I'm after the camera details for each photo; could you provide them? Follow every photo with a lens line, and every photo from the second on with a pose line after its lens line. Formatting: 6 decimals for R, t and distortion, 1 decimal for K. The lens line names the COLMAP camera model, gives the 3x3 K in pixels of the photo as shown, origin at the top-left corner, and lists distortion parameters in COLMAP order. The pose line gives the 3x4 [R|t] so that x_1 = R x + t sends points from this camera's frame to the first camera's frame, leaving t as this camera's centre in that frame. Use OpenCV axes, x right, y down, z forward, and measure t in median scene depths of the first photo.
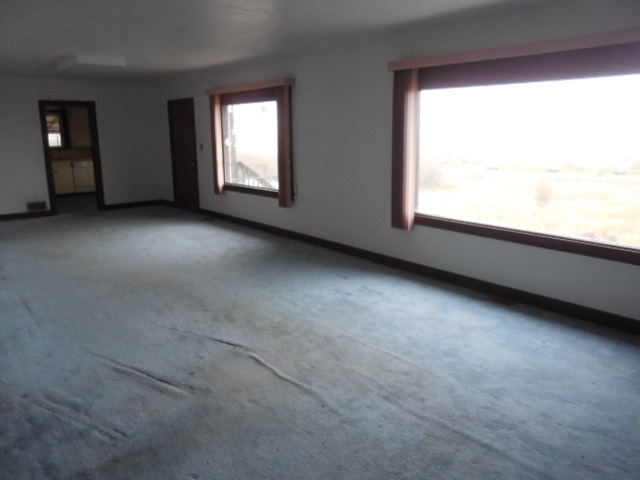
lens RADIAL K [[506.9, 0, 322.9], [0, 506.9, 240.4], [0, 0, 1]] dist [-0.033513, 0.011771]
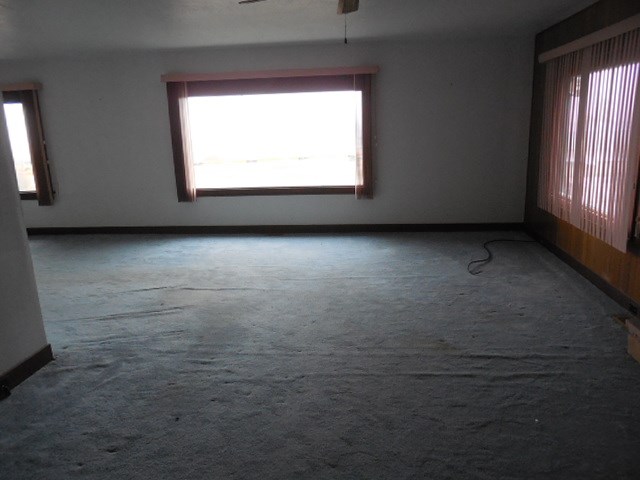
lens RADIAL K [[506.9, 0, 322.9], [0, 506.9, 240.4], [0, 0, 1]] dist [-0.033513, 0.011771]
pose [[0.702507, -0.181588, 0.688120, -0.723556], [0.180864, 0.980709, 0.074153, 0.058212], [-0.688311, 0.072363, 0.721798, -0.259681]]
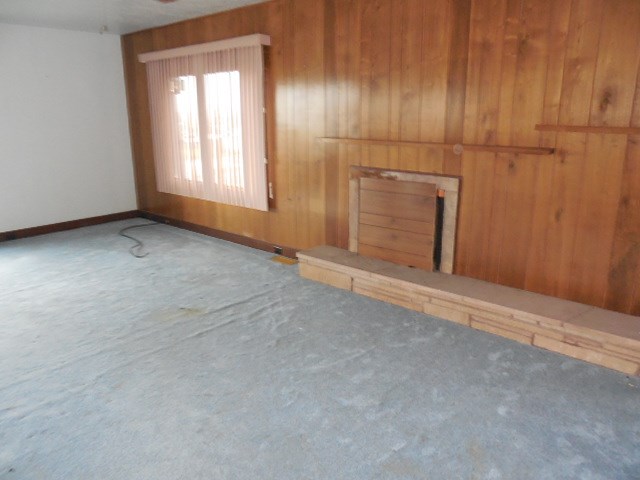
lens RADIAL K [[506.9, 0, 322.9], [0, 506.9, 240.4], [0, 0, 1]] dist [-0.033513, 0.011771]
pose [[-0.147163, -0.248631, 0.957354, -0.975981], [0.226423, 0.933723, 0.277299, -0.008931], [-0.962848, 0.257575, -0.081114, 0.051149]]
